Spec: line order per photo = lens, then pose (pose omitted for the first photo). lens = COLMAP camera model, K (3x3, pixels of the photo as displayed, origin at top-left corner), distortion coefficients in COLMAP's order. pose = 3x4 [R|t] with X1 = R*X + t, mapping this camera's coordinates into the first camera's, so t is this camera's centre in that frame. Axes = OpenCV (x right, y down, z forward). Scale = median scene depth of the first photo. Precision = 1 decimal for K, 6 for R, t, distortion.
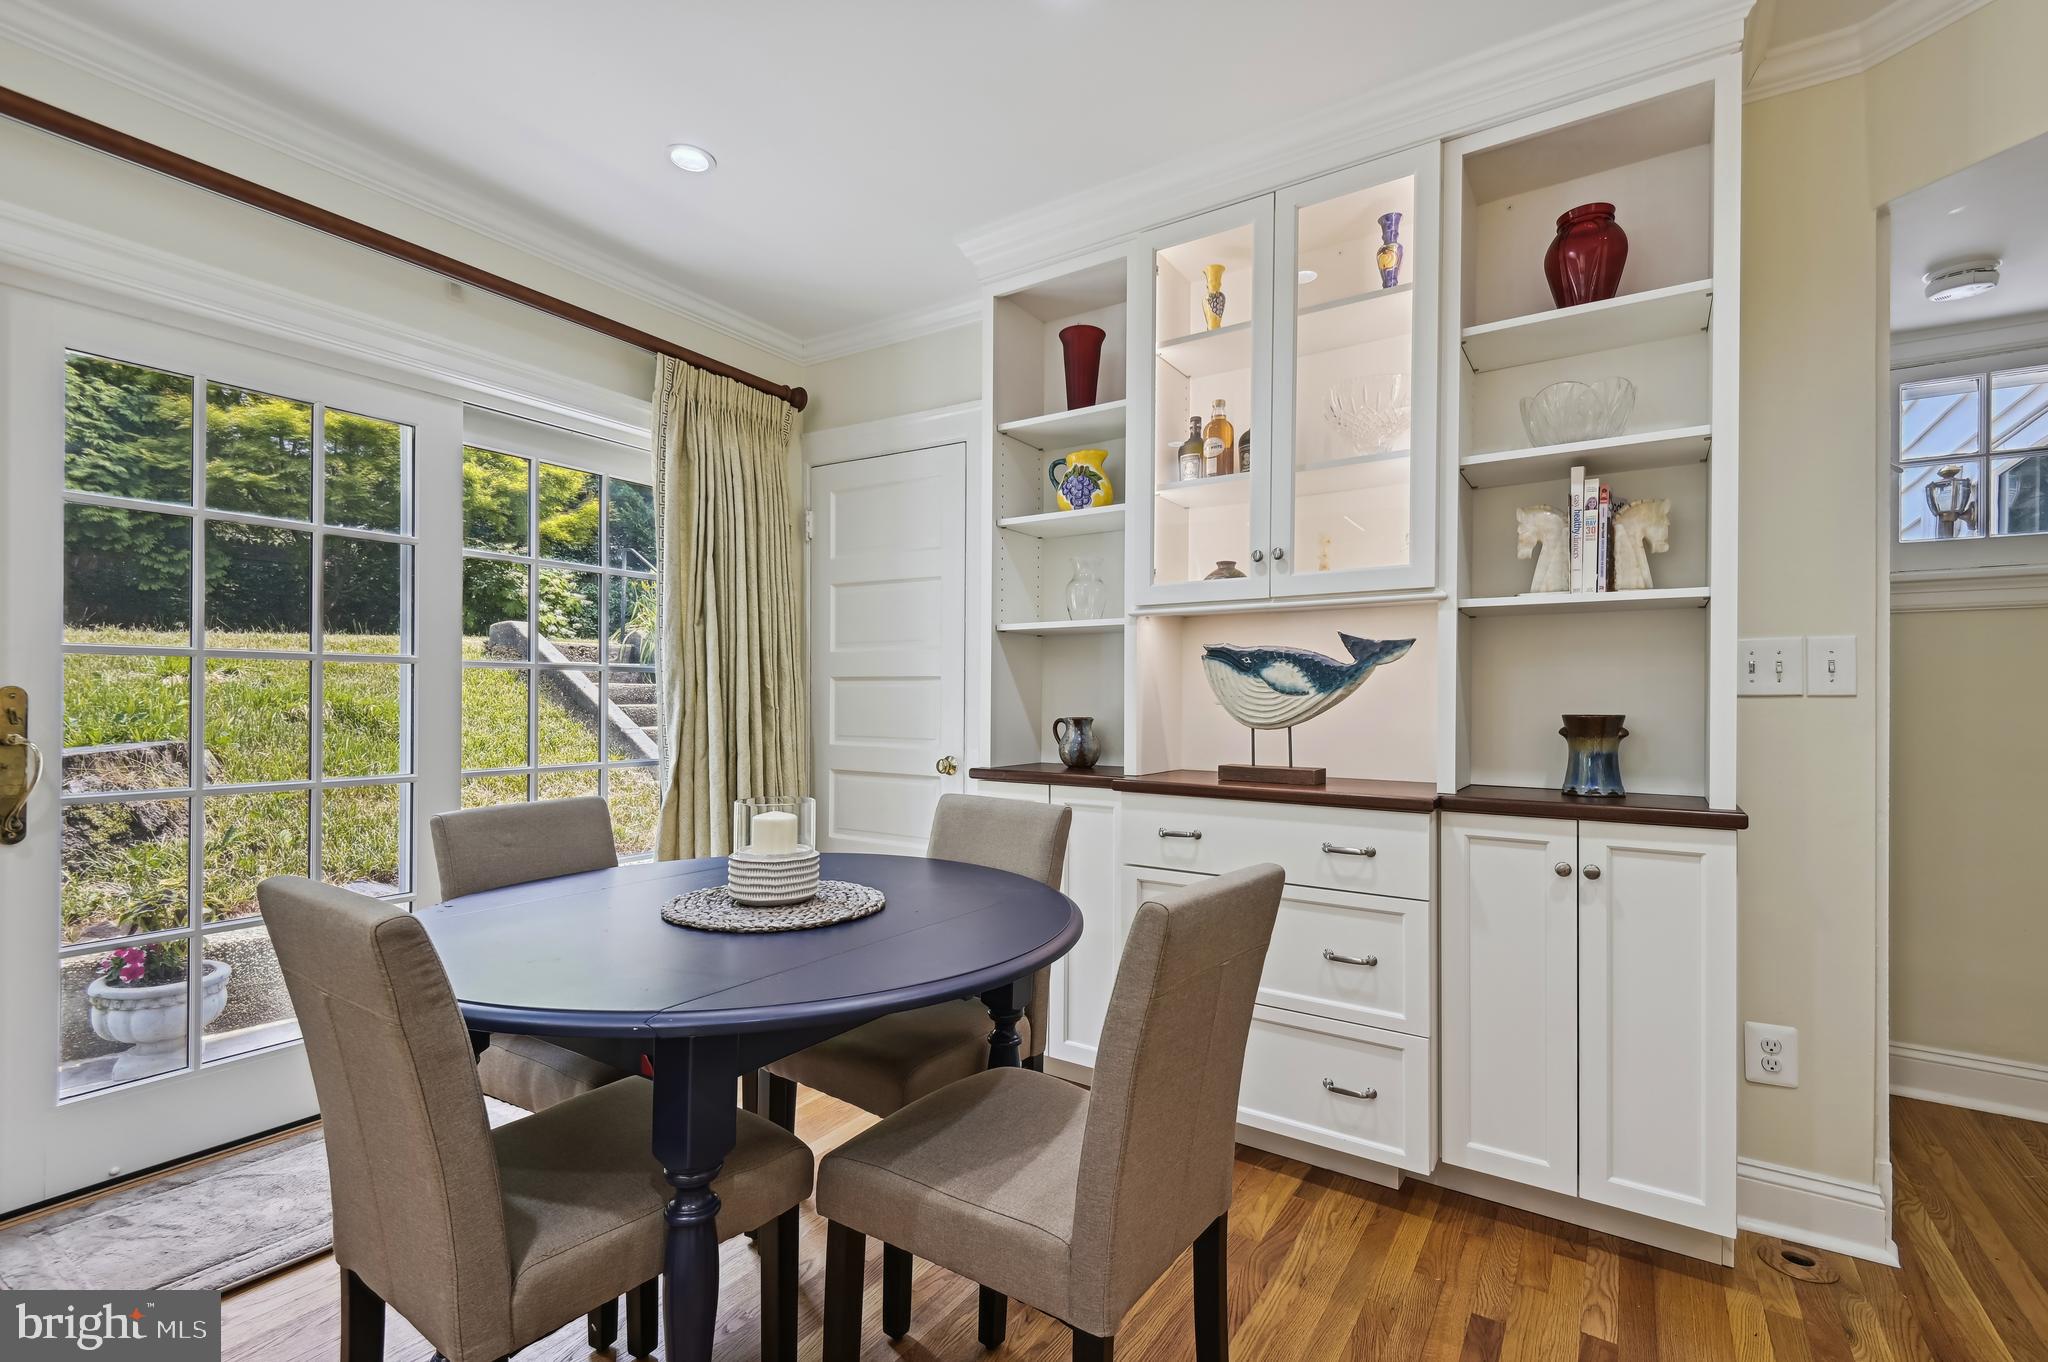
lens RADIAL K [[880.1, 0, 1075.1], [0, 880.1, 699.7], [0, 0, 1]] dist [0.027168, -0.012409]
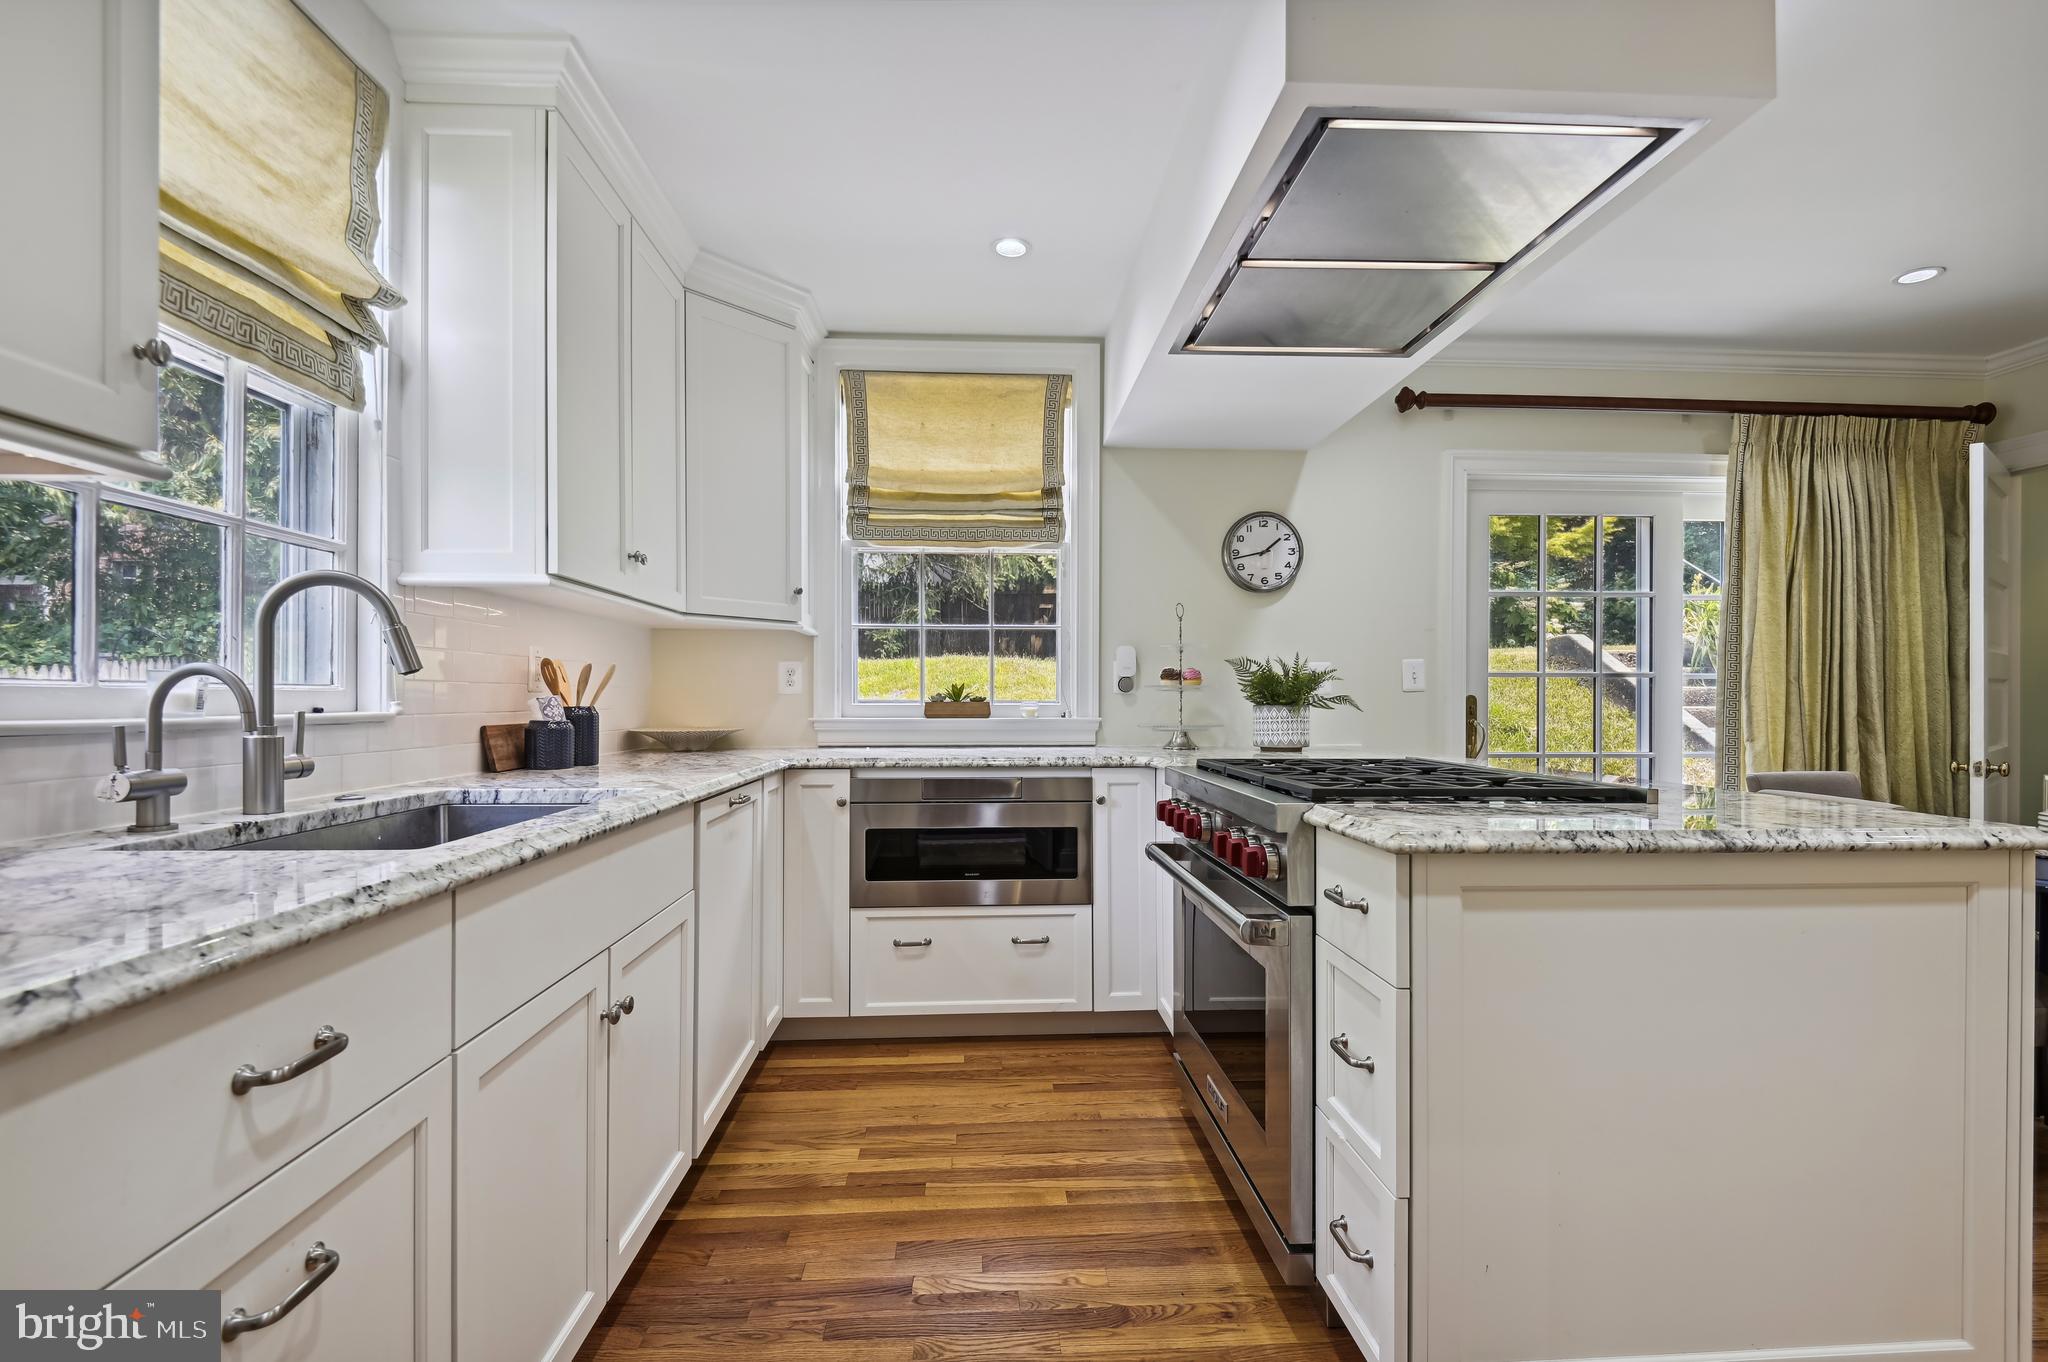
lens RADIAL K [[927.4, 0, 1022.0], [0, 927.4, 700.6], [0, 0, 1]] dist [0.009873, -0.000320]
pose [[0.568294, -0.001148, -0.822825, -0.076817], [-0.000521, 0.999998, -0.001755, 0.001201], [0.822825, 0.001426, 0.568293, -0.887385]]
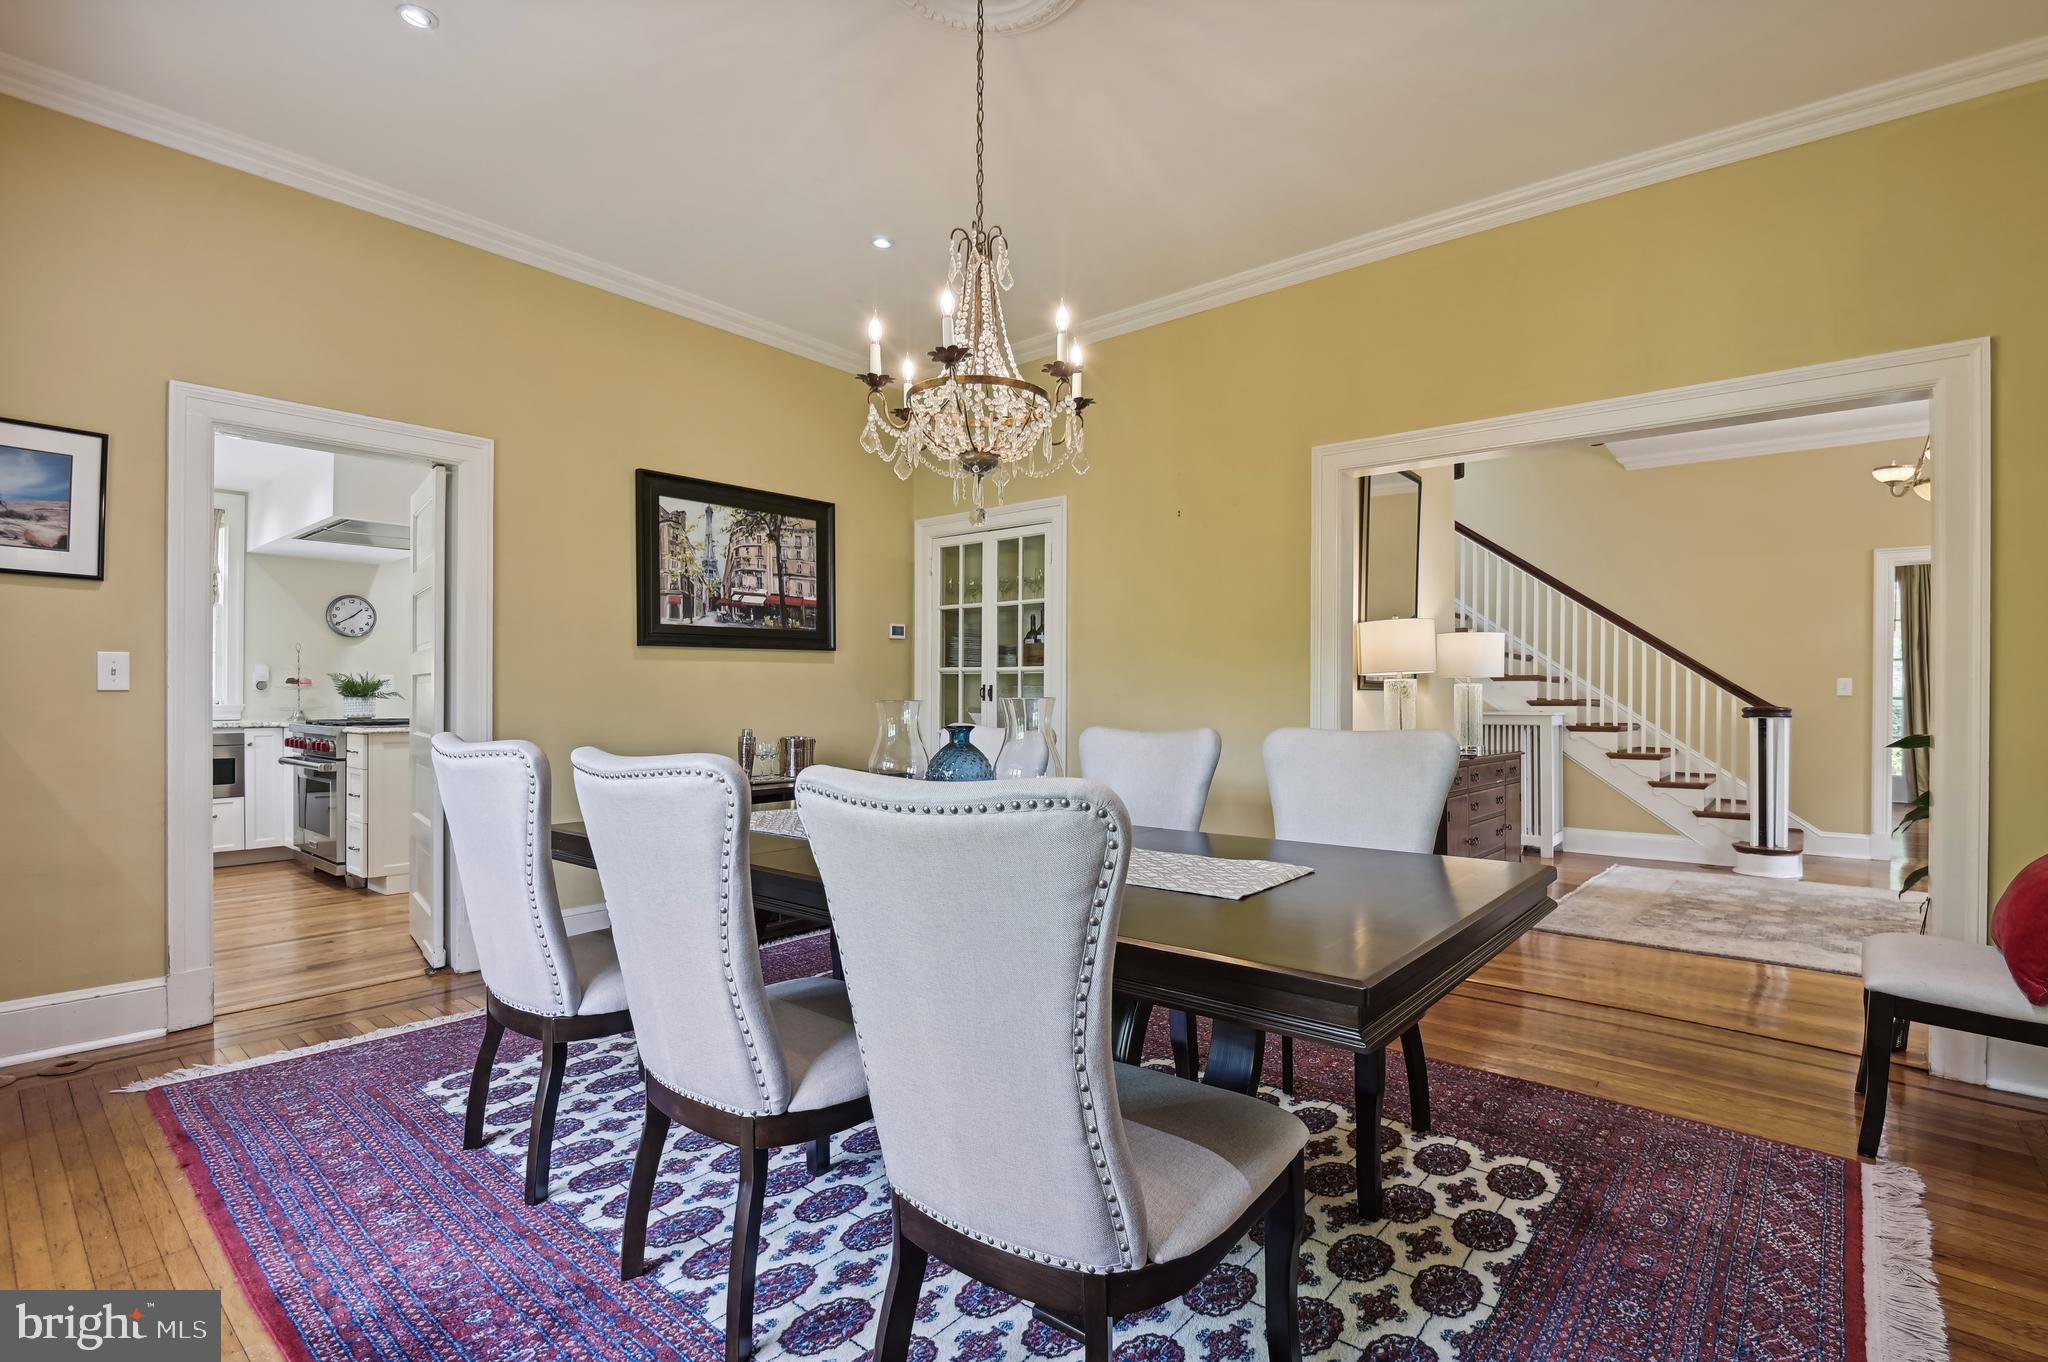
lens RADIAL K [[943.8, 0, 1026.6], [0, 943.8, 697.4], [0, 0, 1]] dist [0.008694, -0.022170]
pose [[0.989590, 0.000597, -0.143917, 1.593232], [-0.000361, 0.999999, 0.001670, 0.001078], [0.143918, -0.001601, 0.989588, -2.485897]]
